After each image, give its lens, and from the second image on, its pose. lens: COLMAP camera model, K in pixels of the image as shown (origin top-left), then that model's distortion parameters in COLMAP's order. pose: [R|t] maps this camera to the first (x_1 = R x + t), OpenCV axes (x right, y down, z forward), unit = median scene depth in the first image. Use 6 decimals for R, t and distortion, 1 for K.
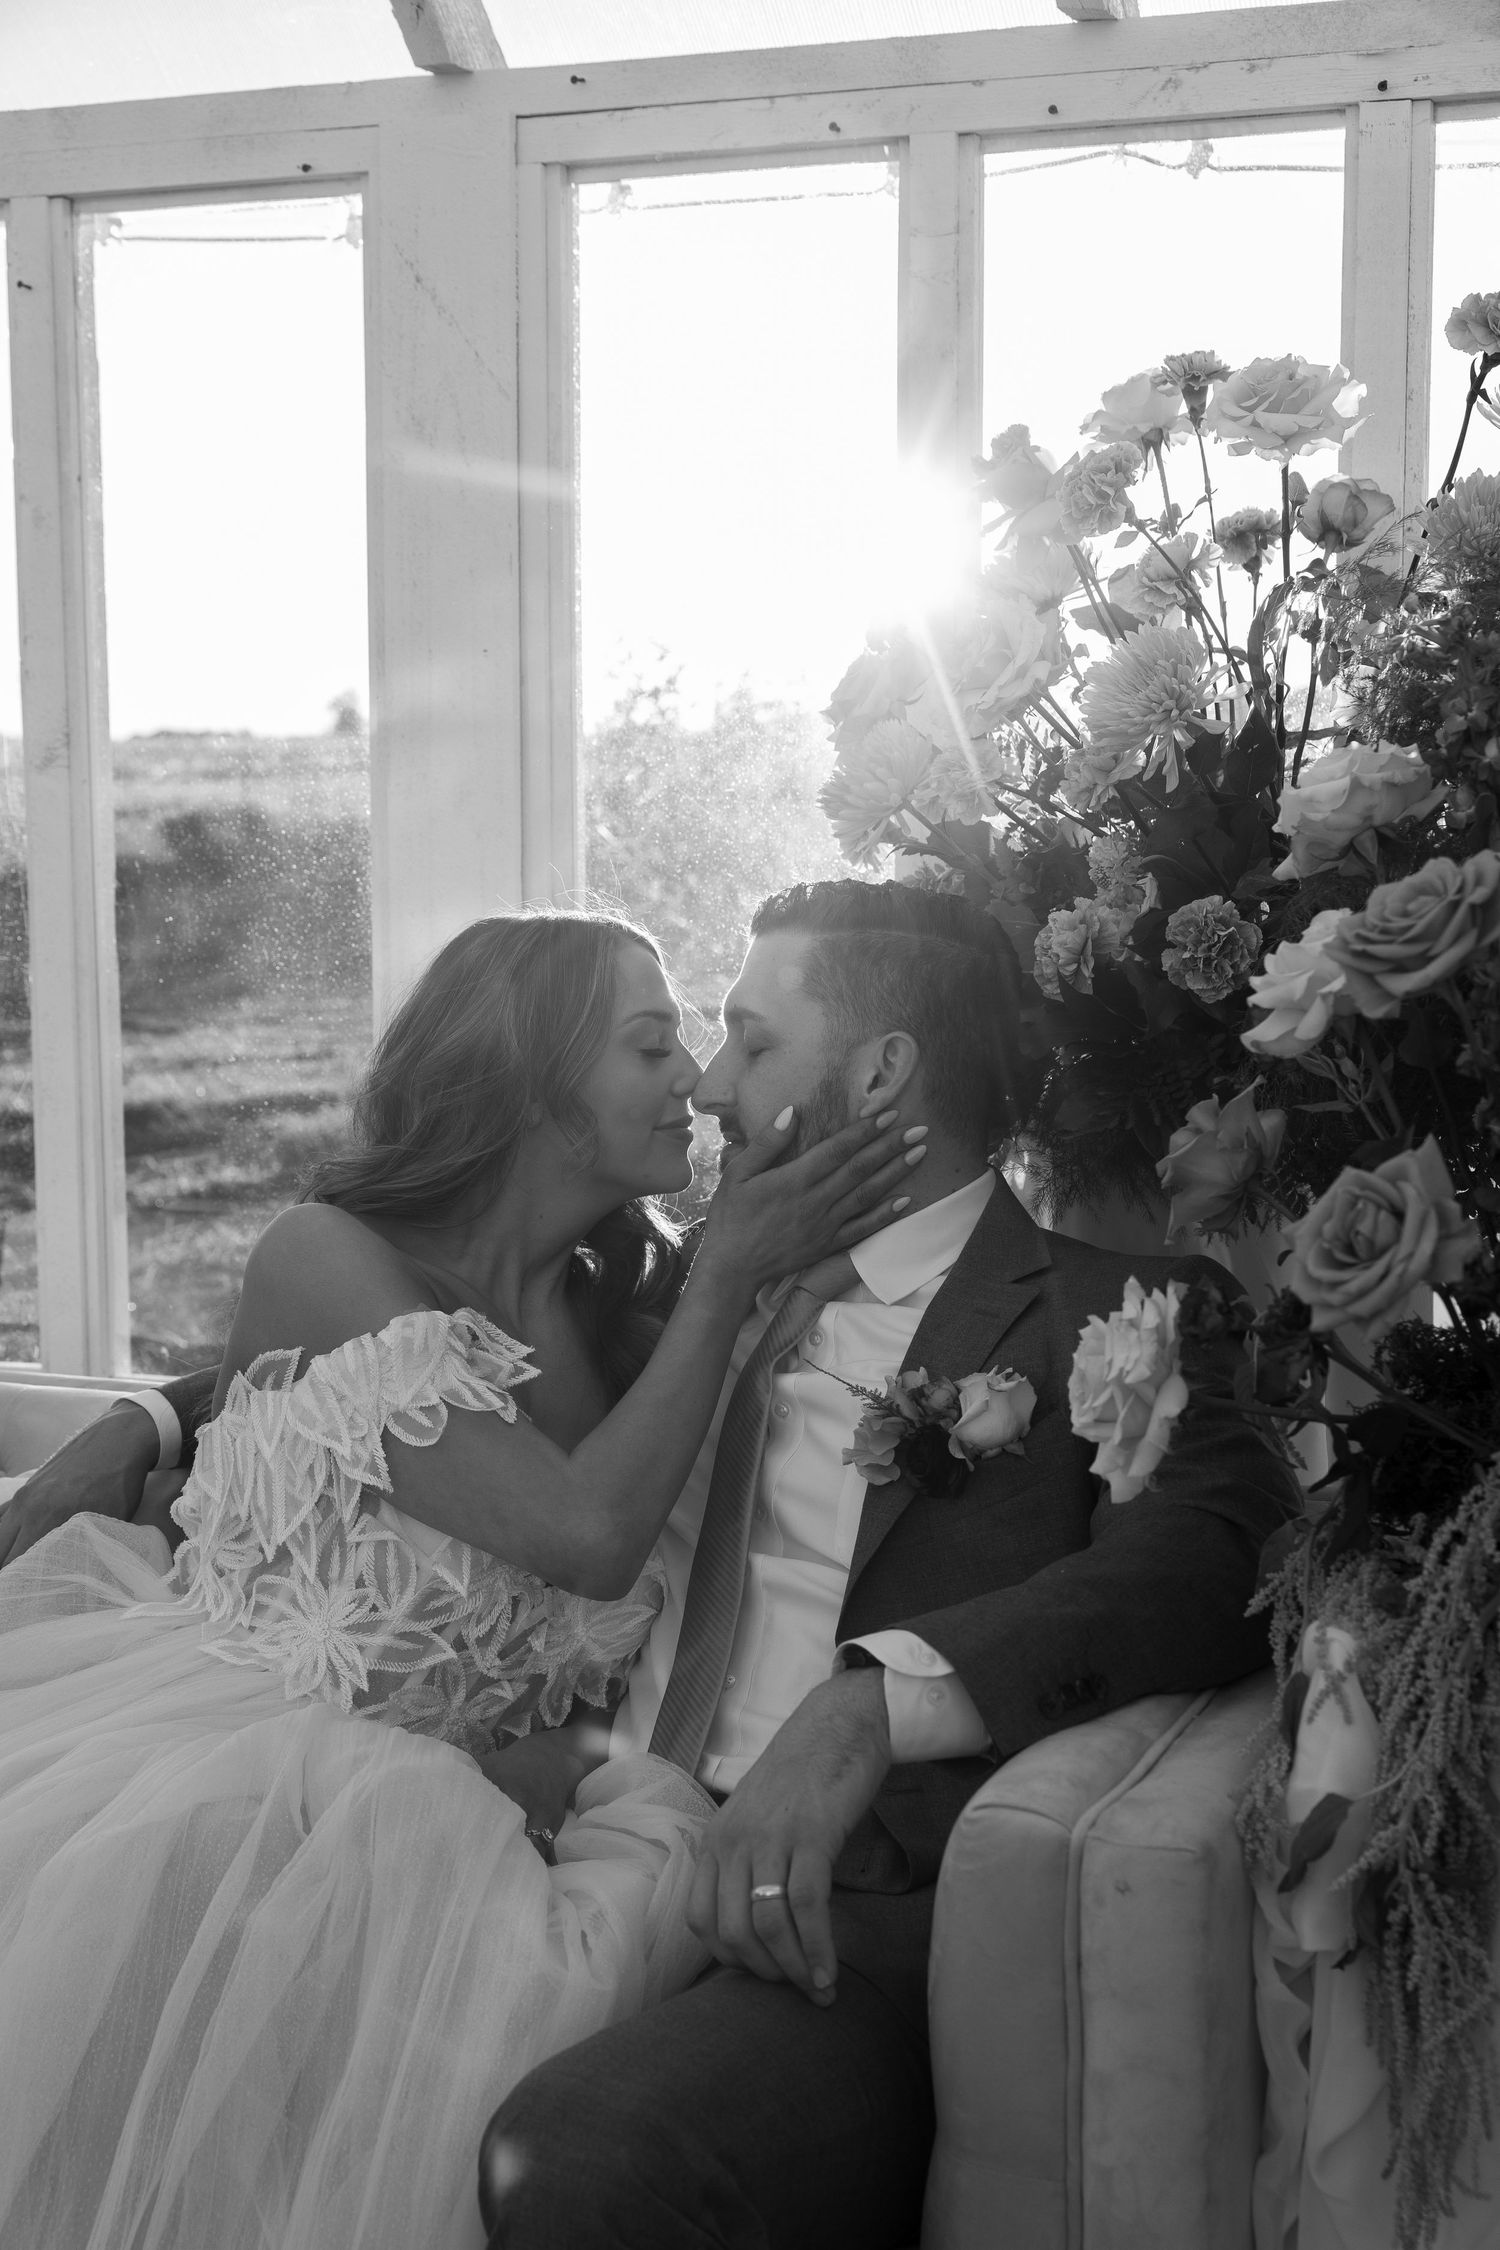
lens RADIAL K [[3228.0, 0, 750.0], [0, 3228.0, 1125.0], [0, 0, 1]] dist [-0.011506, -0.014797]
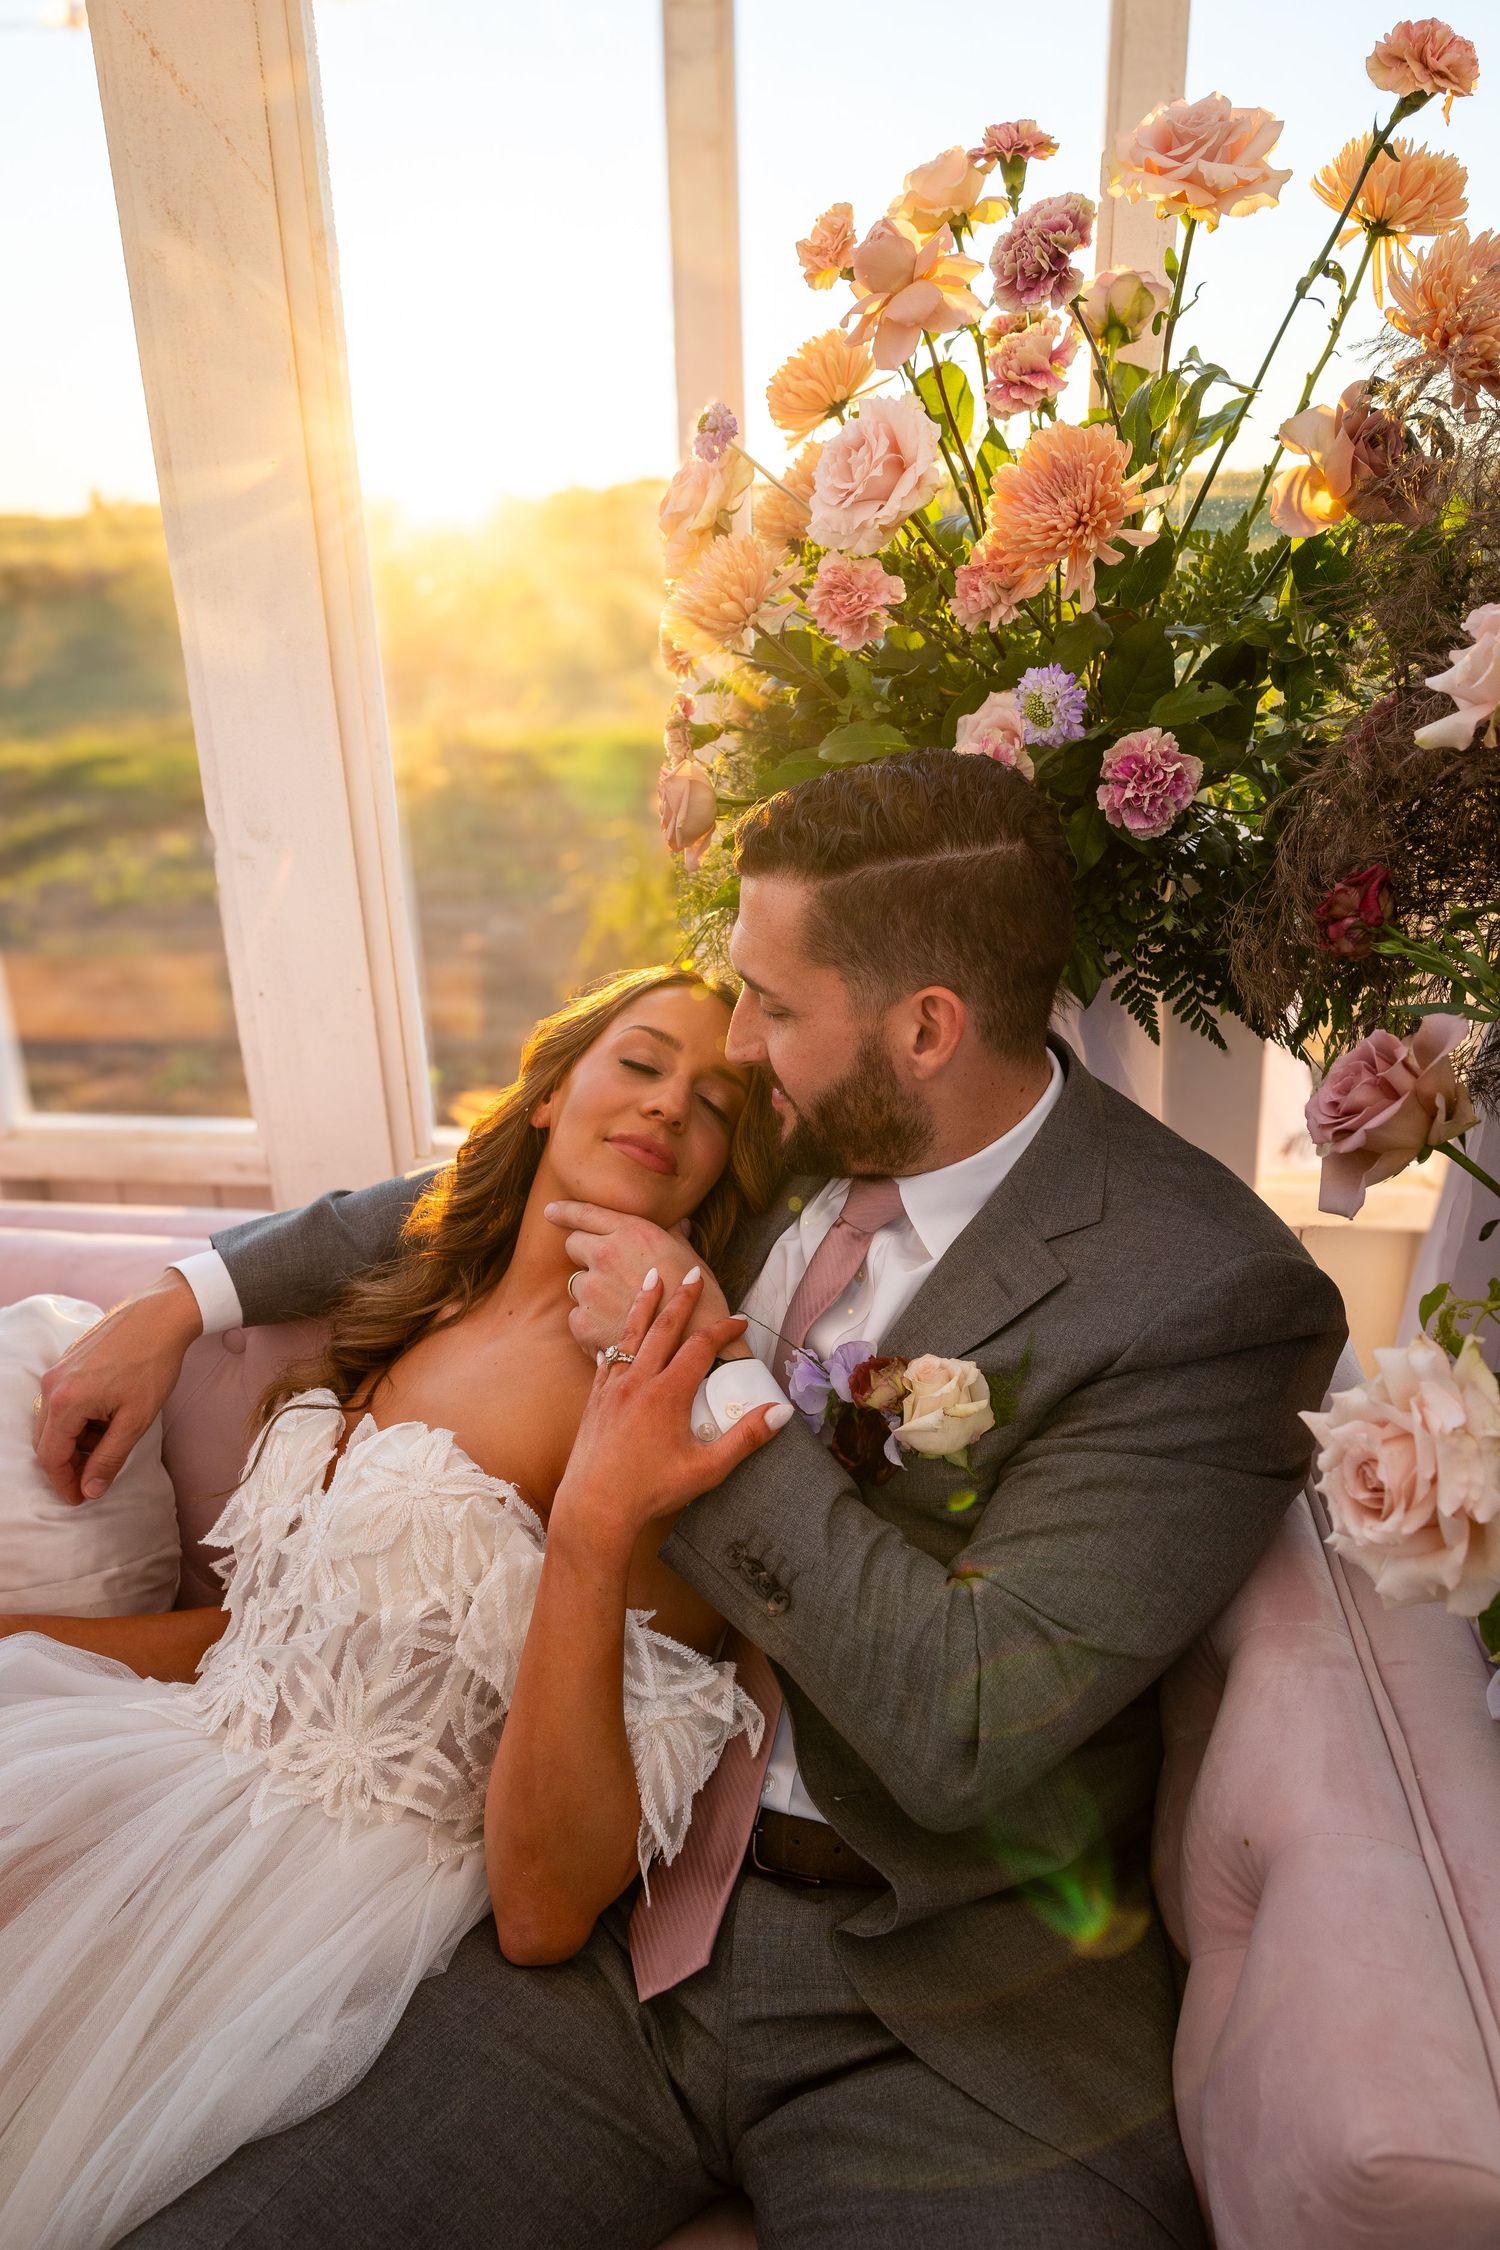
lens RADIAL K [[1537.1, 0, 750.0], [0, 1537.1, 1125.0], [0, 0, 1]] dist [0.060408, -0.058332]
pose [[0.969262, -0.110335, 0.219903, -0.085437], [0.049949, 0.963436, 0.263240, -0.081744], [-0.240907, -0.244165, 0.939334, 0.546561]]
